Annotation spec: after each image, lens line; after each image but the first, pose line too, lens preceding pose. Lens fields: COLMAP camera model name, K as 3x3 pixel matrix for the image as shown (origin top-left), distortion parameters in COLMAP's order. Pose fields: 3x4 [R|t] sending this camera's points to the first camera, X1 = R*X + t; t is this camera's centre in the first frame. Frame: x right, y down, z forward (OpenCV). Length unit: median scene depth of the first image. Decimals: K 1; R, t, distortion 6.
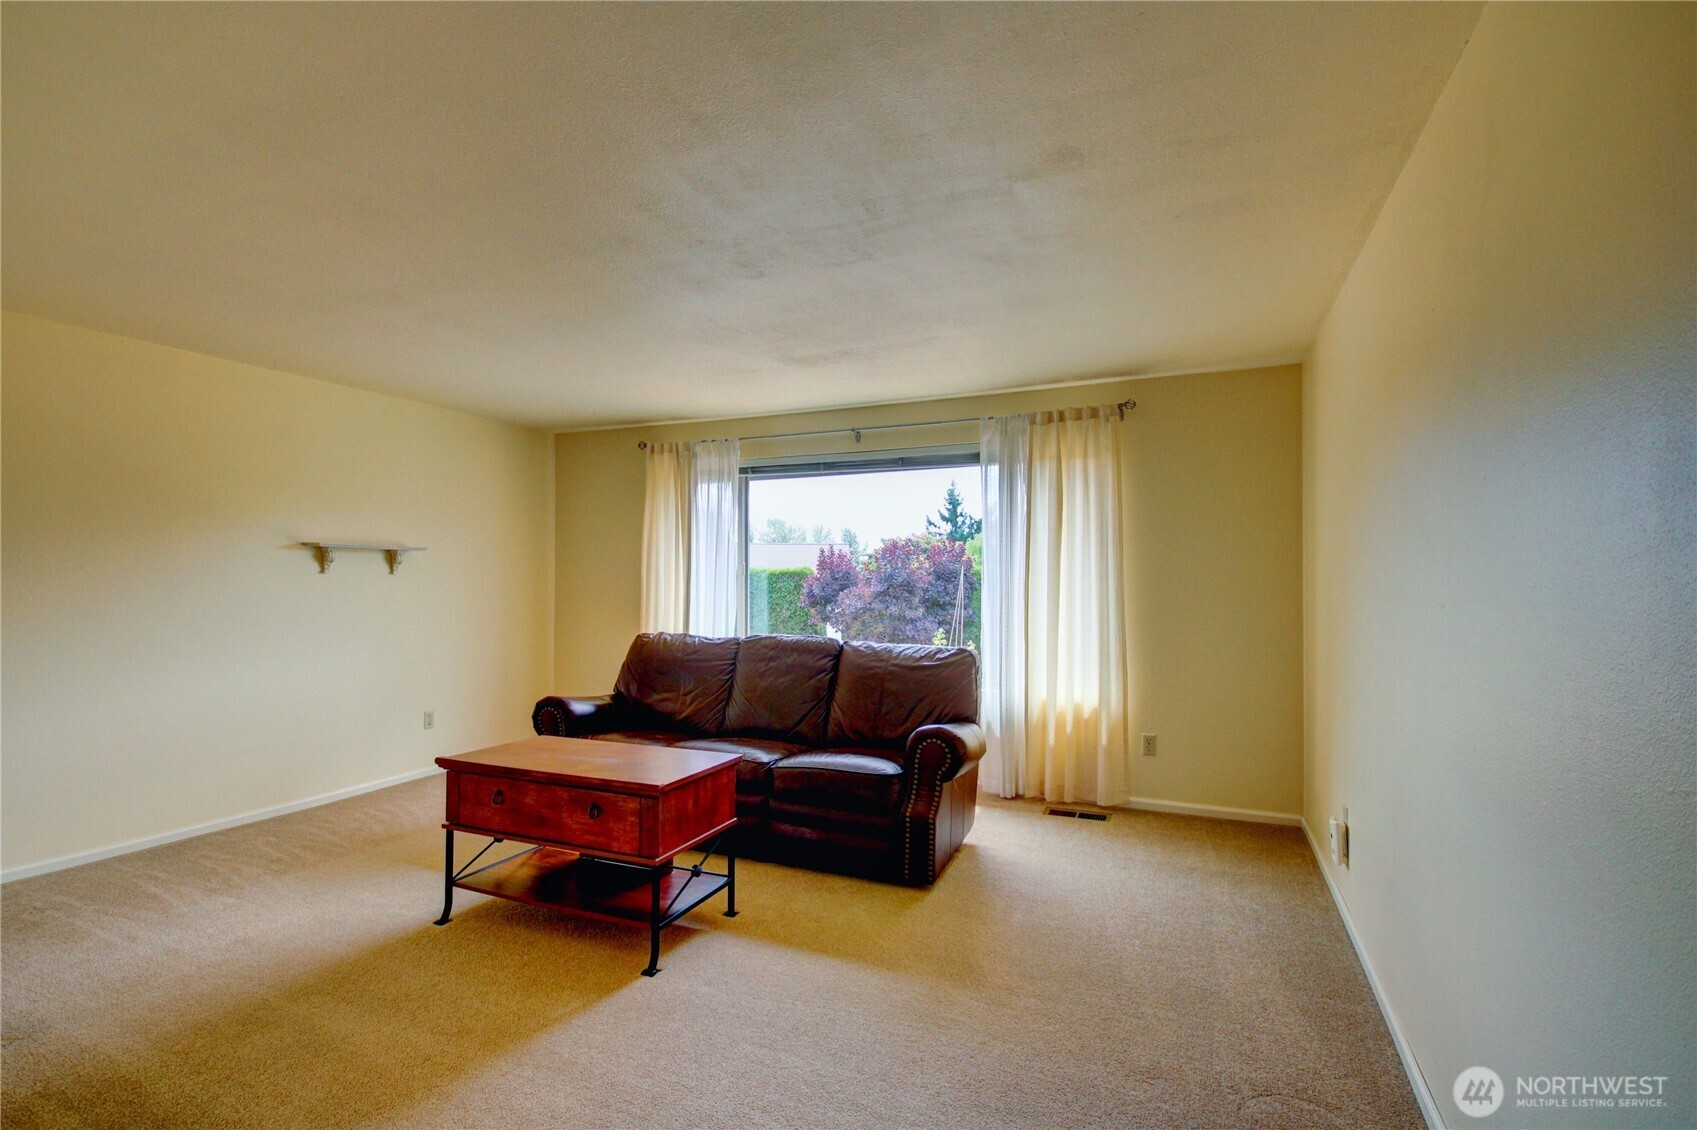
lens RADIAL K [[790.7, 0, 846.2], [0, 790.7, 572.4], [0, 0, 1]] dist [0.015163, -0.025918]
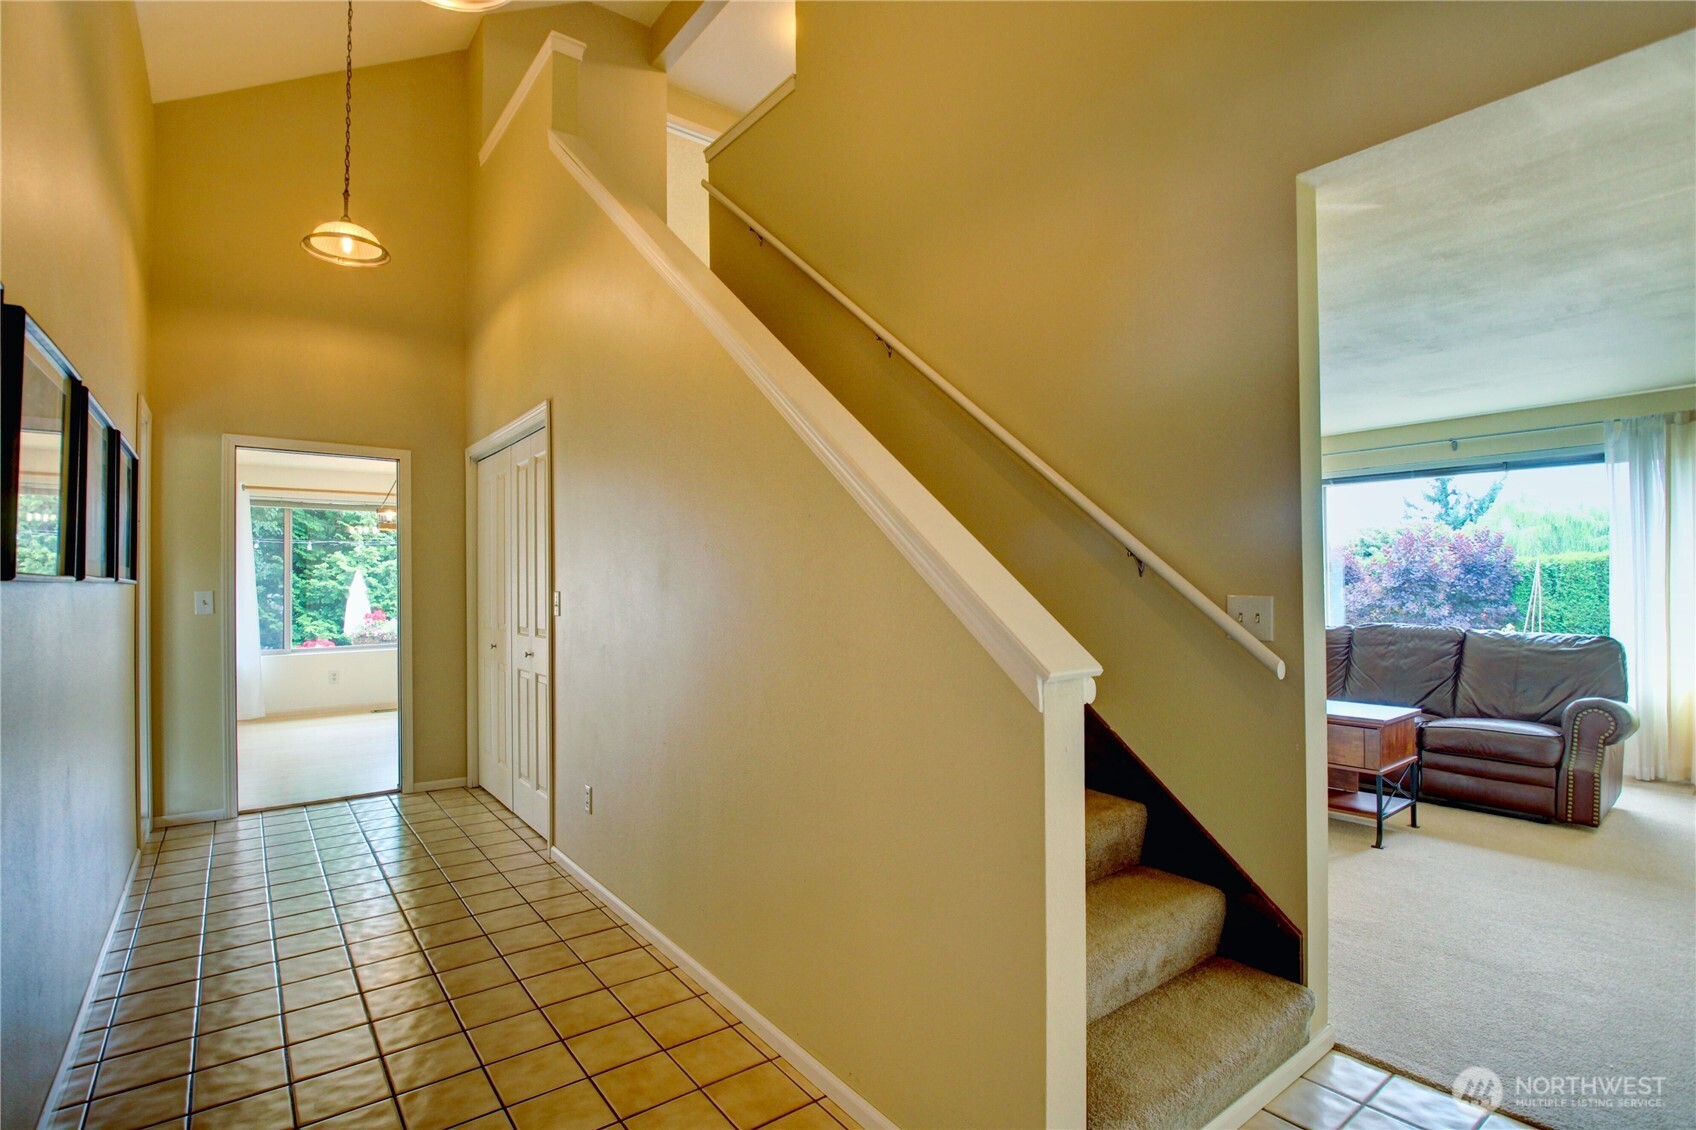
lens RADIAL K [[790.3, 0, 845.7], [0, 790.3, 572.4], [0, 0, 1]] dist [0.015163, -0.025918]
pose [[0.873293, -0.017438, -0.486882, -0.224475], [0.018446, 0.999826, -0.002723, -0.009243], [0.486845, -0.006603, 0.873463, -0.434570]]
